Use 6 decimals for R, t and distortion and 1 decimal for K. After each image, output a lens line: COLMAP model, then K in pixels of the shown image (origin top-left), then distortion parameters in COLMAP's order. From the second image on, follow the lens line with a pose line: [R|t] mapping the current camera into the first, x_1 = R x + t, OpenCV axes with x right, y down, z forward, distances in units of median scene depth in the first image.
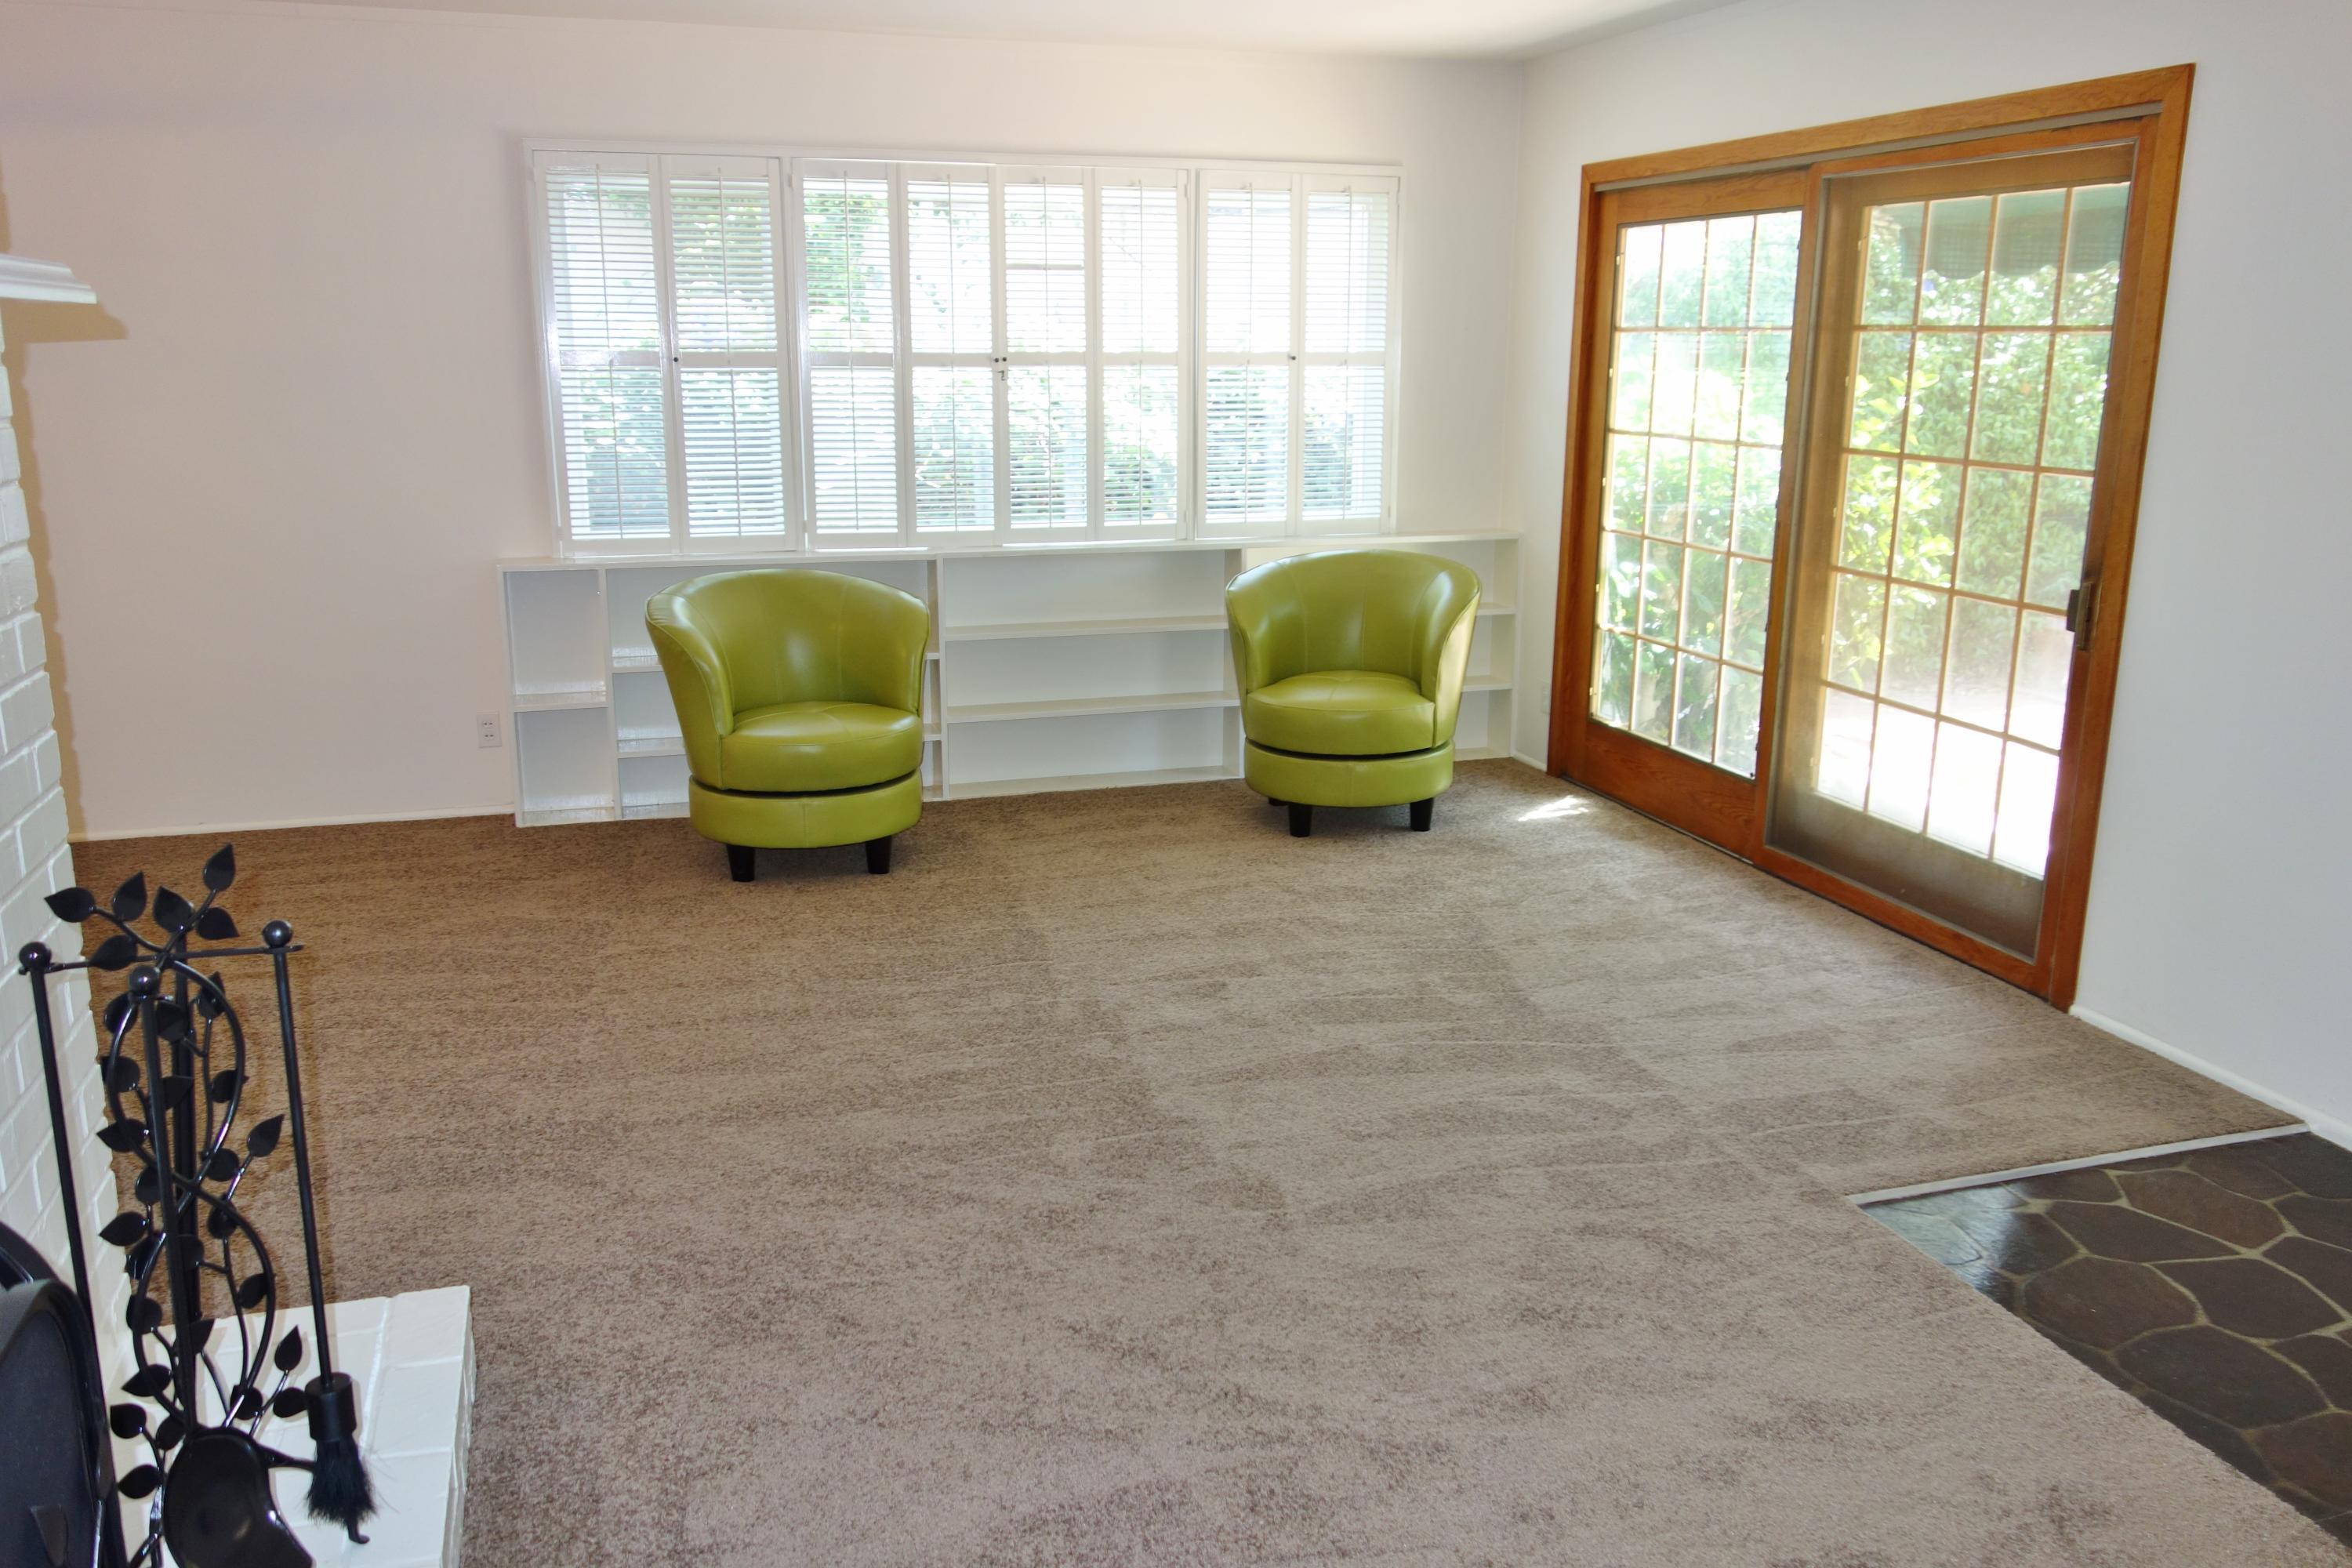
lens RADIAL K [[1853.5, 0, 1177.0], [0, 1853.5, 782.8], [0, 0, 1]] dist [-0.003600, 0.001484]
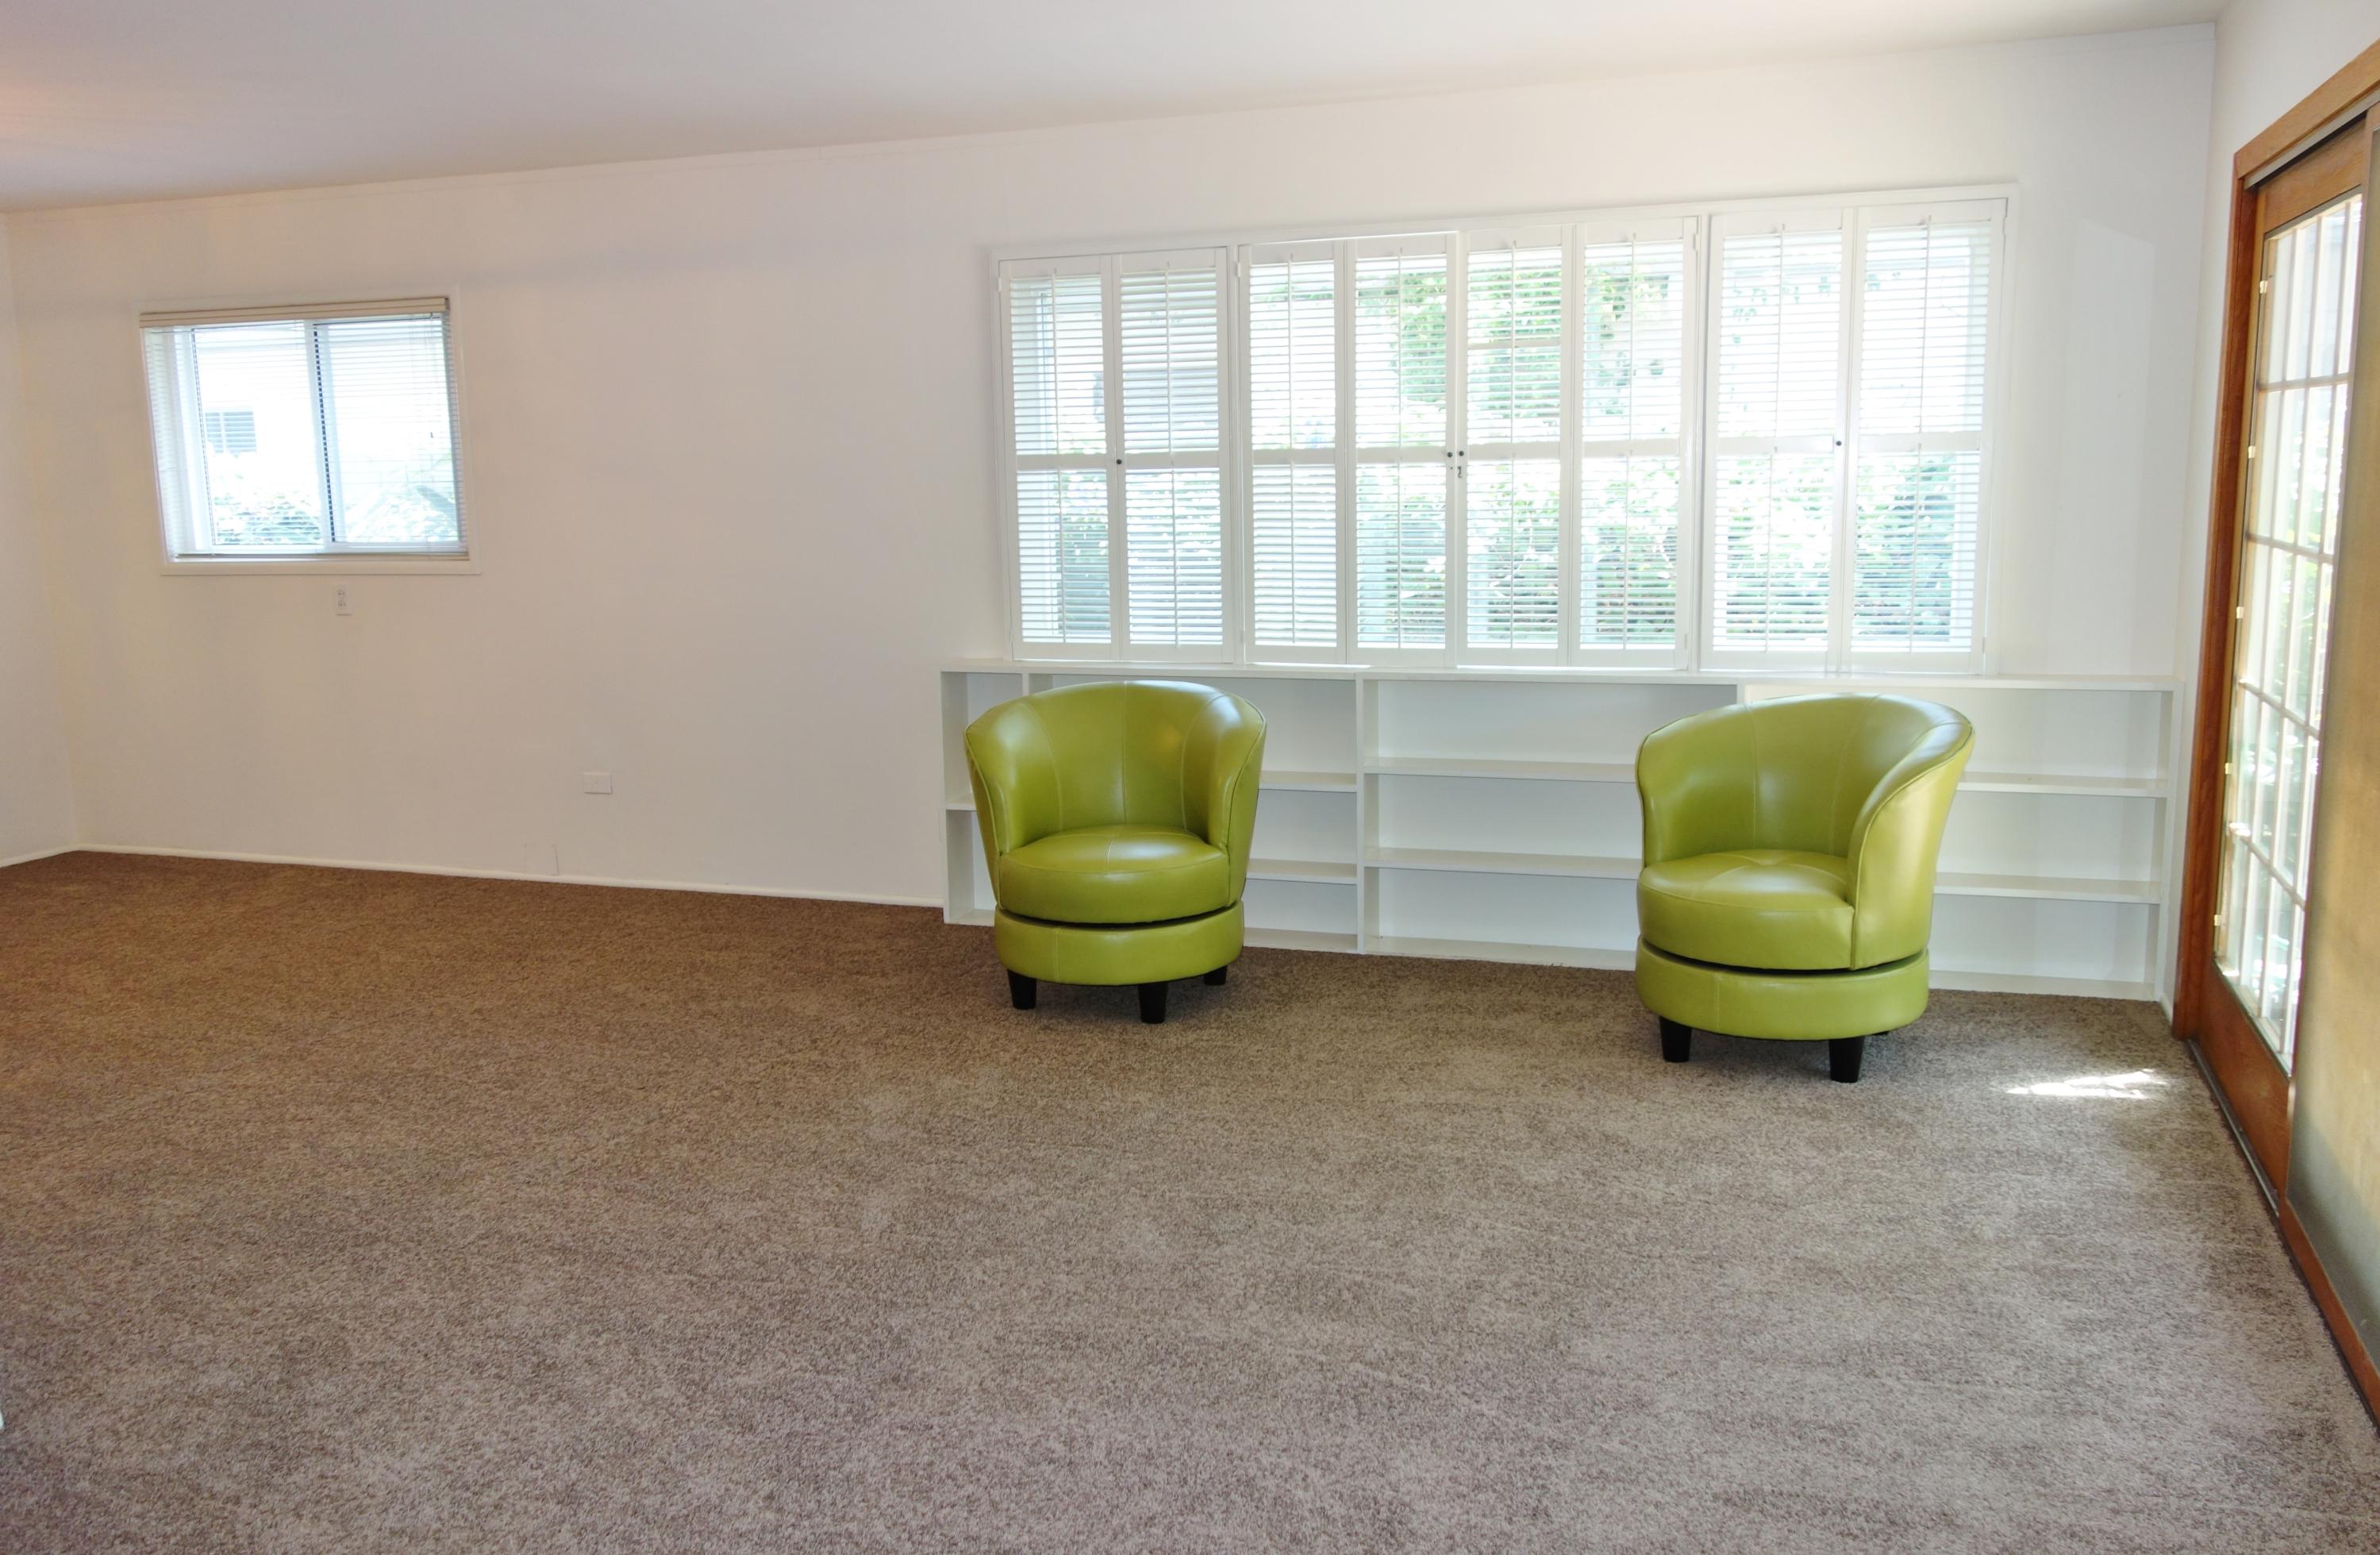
lens RADIAL K [[1913.0, 0, 1193.5], [0, 1913.0, 771.7], [0, 0, 1]] dist [0.002336, 0.000689]
pose [[0.798520, 0.077038, -0.597018, 0.383833], [-0.113865, 0.993203, -0.024135, -0.049777], [0.591101, 0.087252, 0.801864, 0.245637]]
